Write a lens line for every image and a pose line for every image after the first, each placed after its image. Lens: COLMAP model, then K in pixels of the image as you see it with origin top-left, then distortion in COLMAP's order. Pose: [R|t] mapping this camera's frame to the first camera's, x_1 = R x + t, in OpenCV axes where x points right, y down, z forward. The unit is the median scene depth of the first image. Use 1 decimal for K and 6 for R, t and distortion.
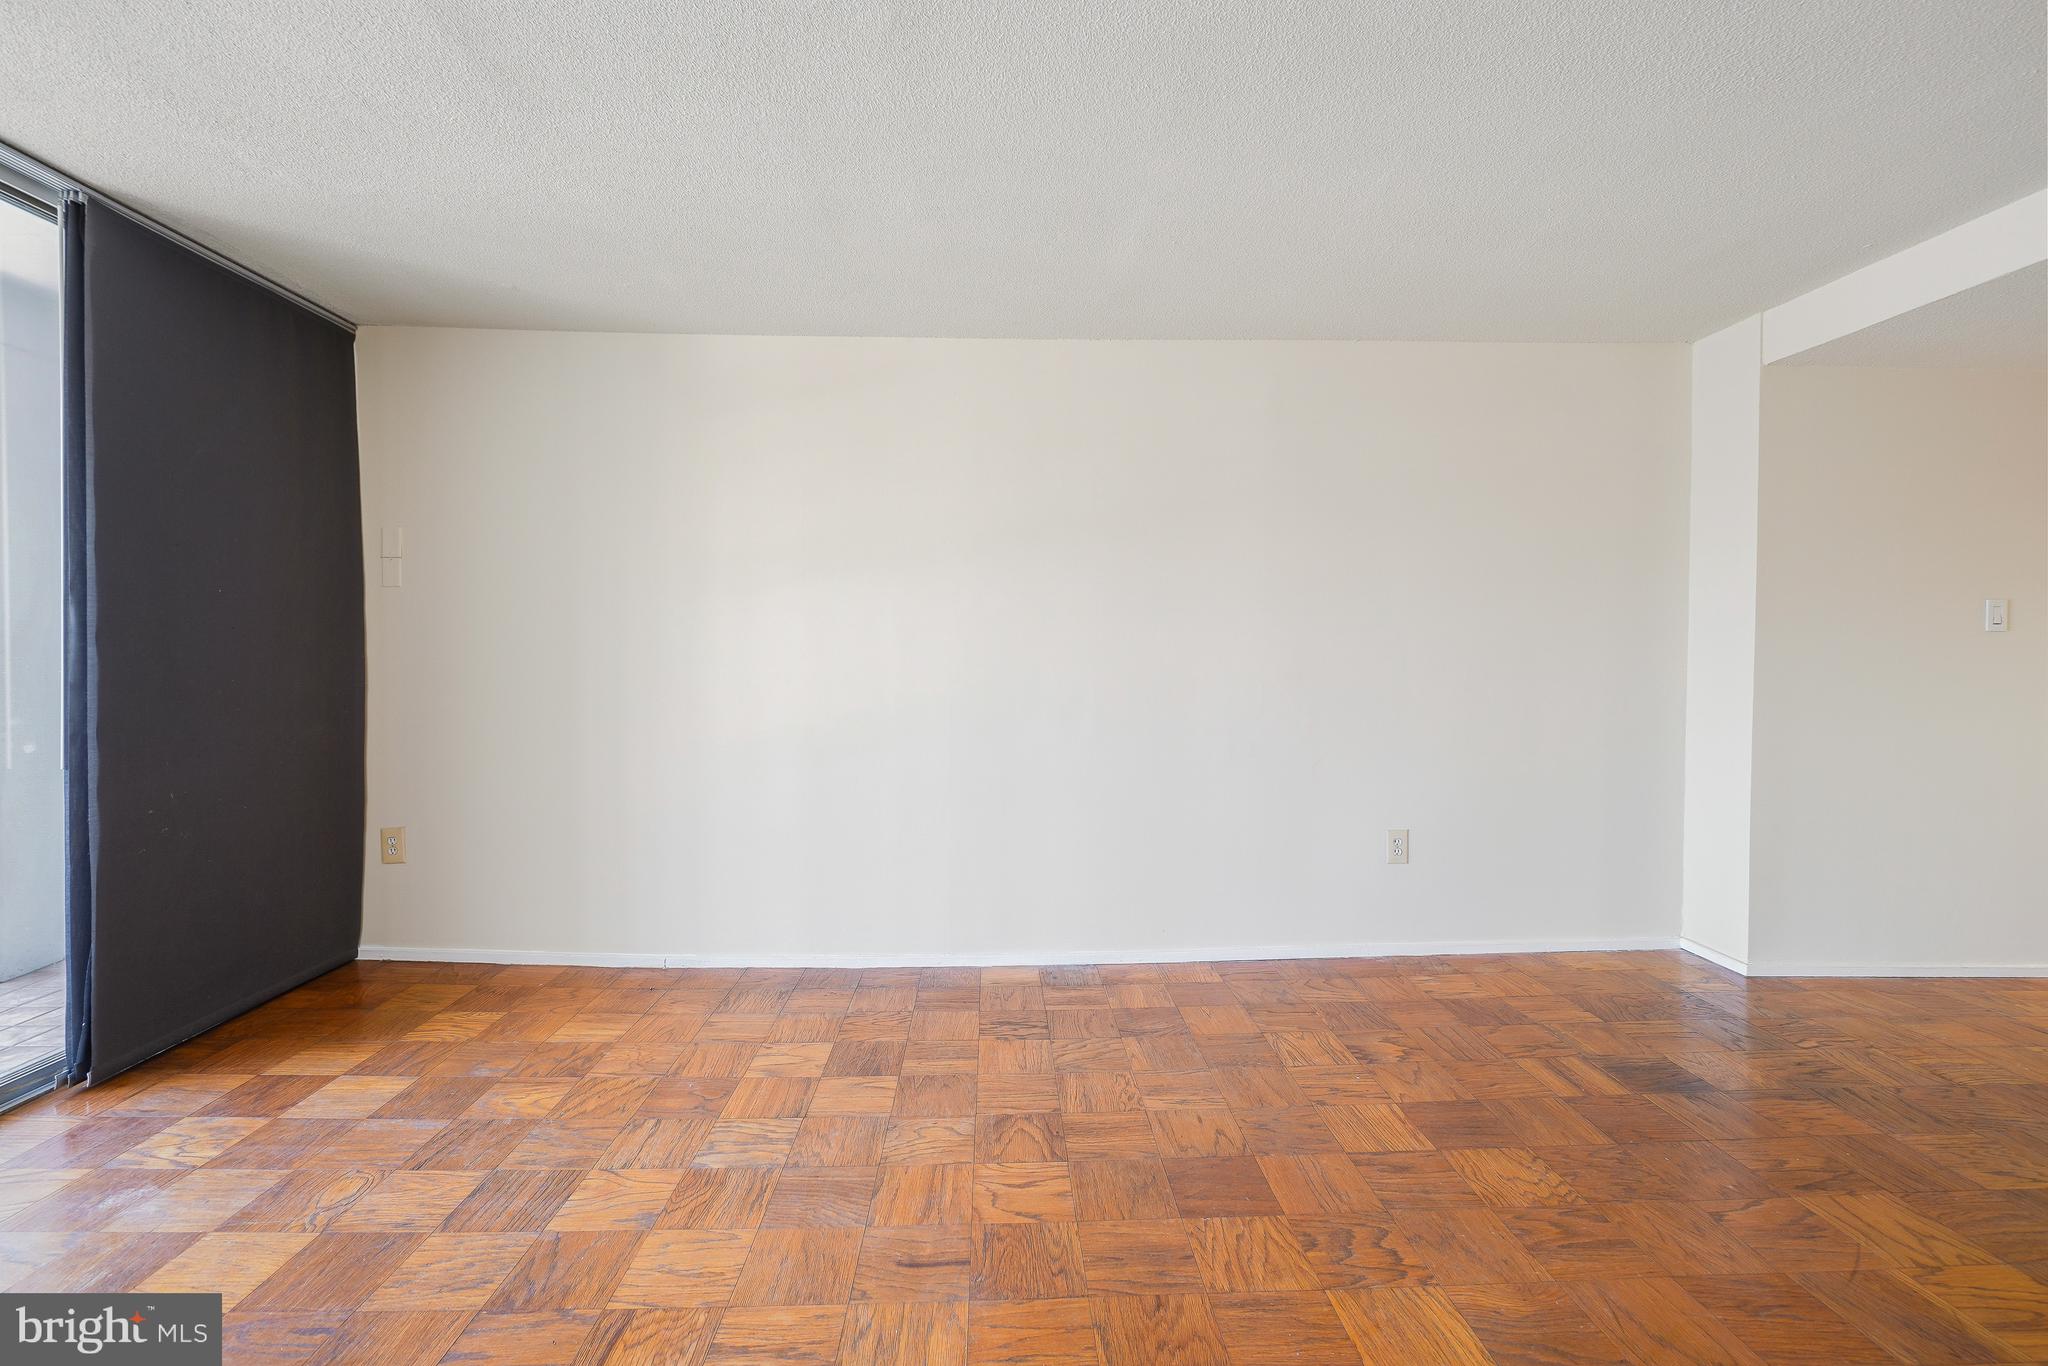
lens RADIAL K [[888.7, 0, 1011.4], [0, 888.7, 664.9], [0, 0, 1]] dist [-0.004958, 0.002187]
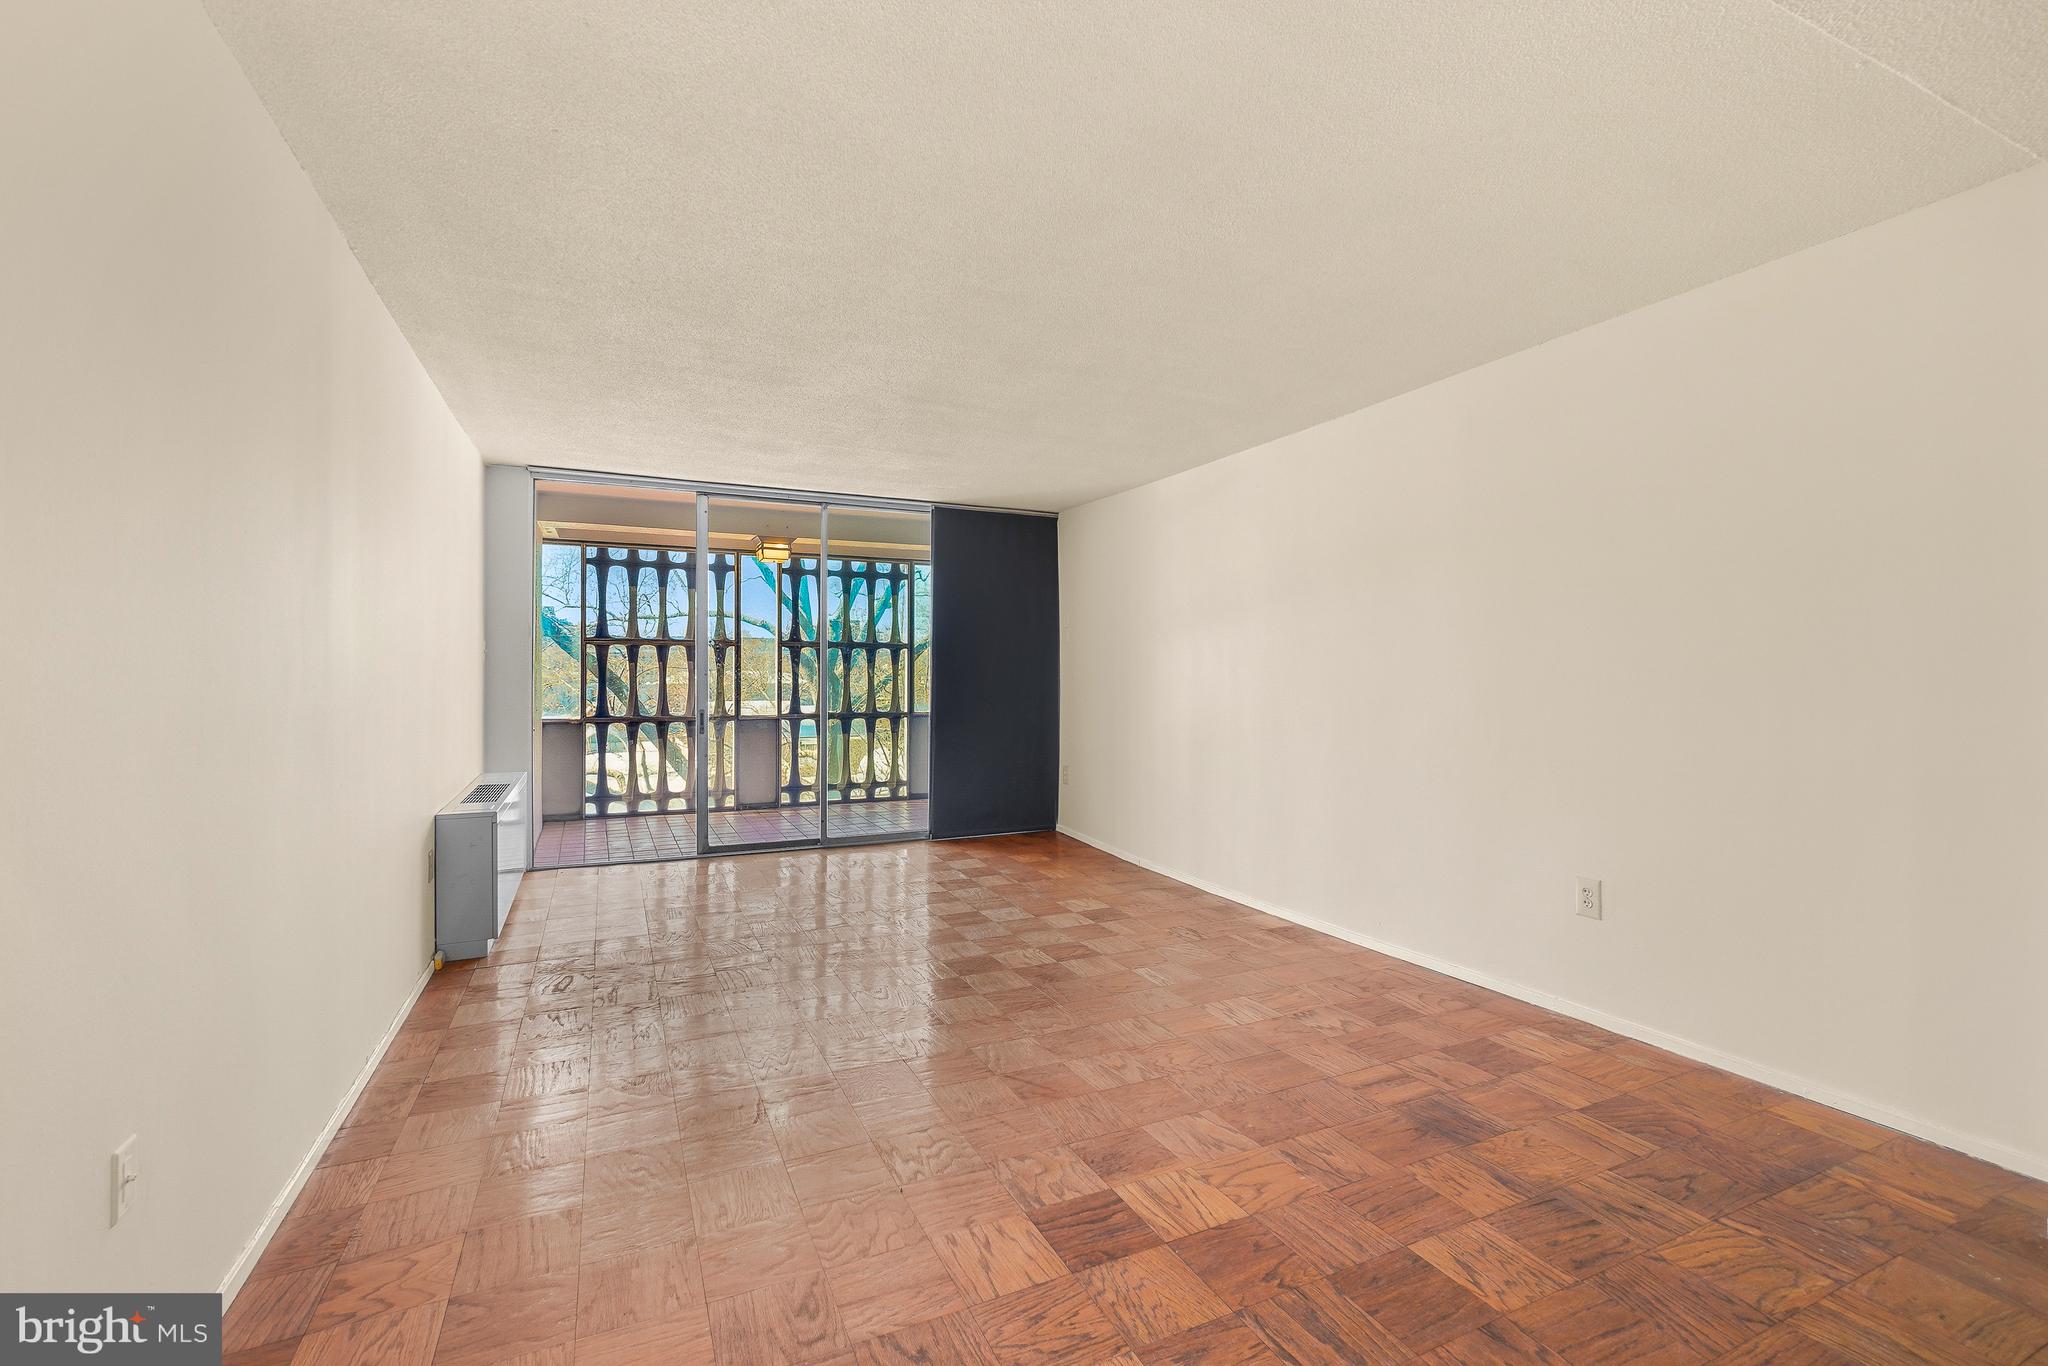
lens RADIAL K [[888.7, 0, 1015.8], [0, 888.7, 677.0], [0, 0, 1]] dist [-0.004958, 0.002187]
pose [[0.379411, -0.001135, -0.925228, 1.178103], [-0.009376, 0.999943, -0.005071, -0.004130], [0.925181, 0.010599, 0.379379, 0.163093]]
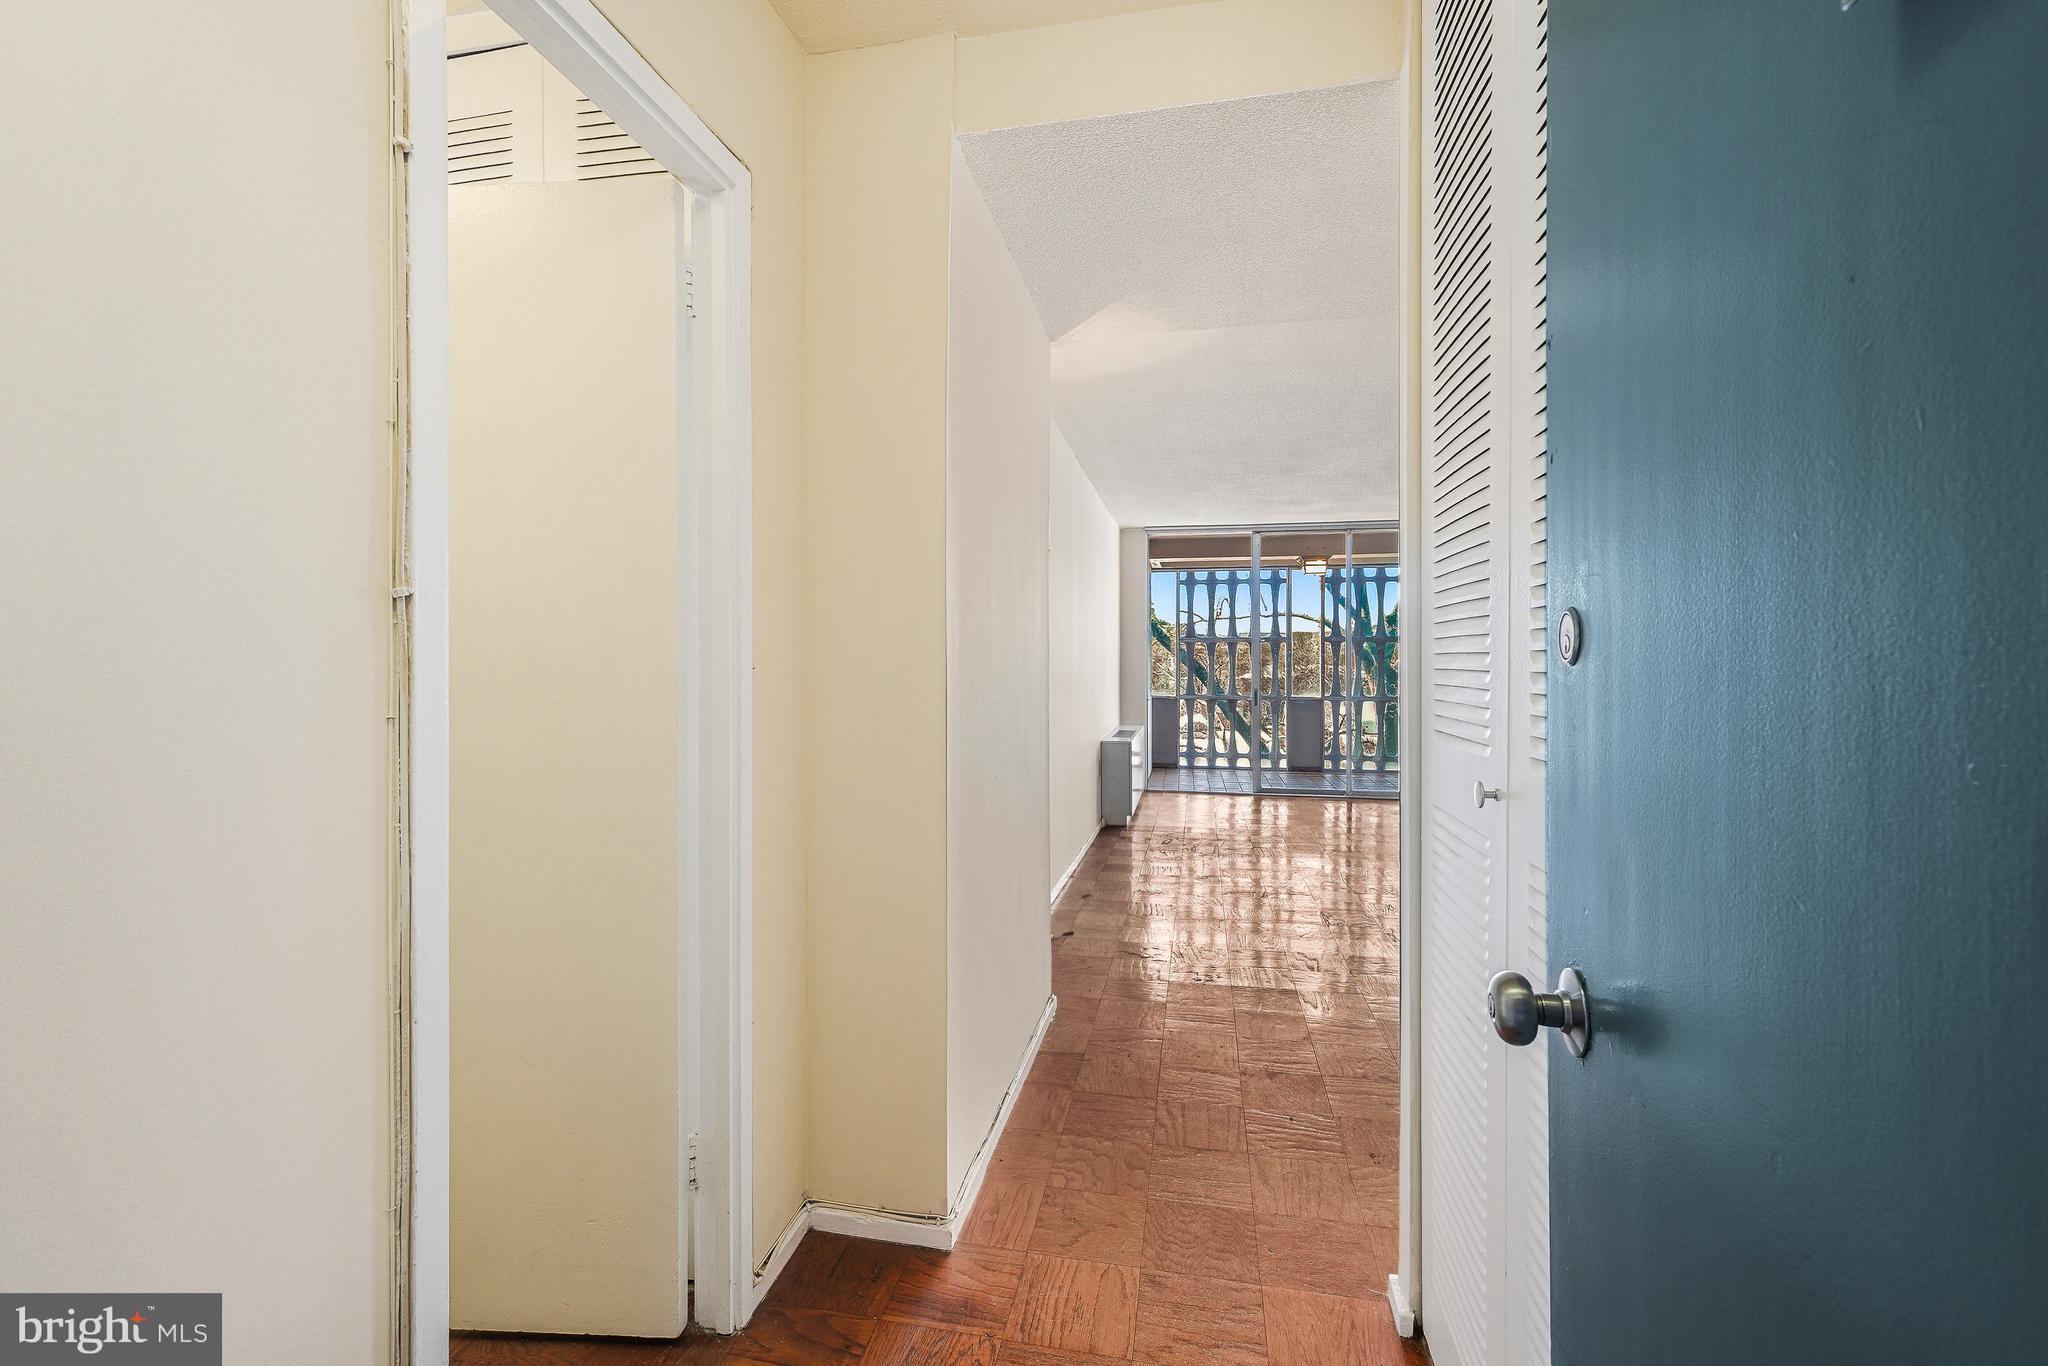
lens RADIAL K [[888.7, 0, 1019.1], [0, 888.7, 665.5], [0, 0, 1]] dist [-0.004958, 0.002187]
pose [[-0.238870, -0.005559, -0.971036, 1.919474], [-0.010622, 0.999939, -0.003111, 0.011319], [0.970994, 0.009571, -0.238914, 0.211317]]
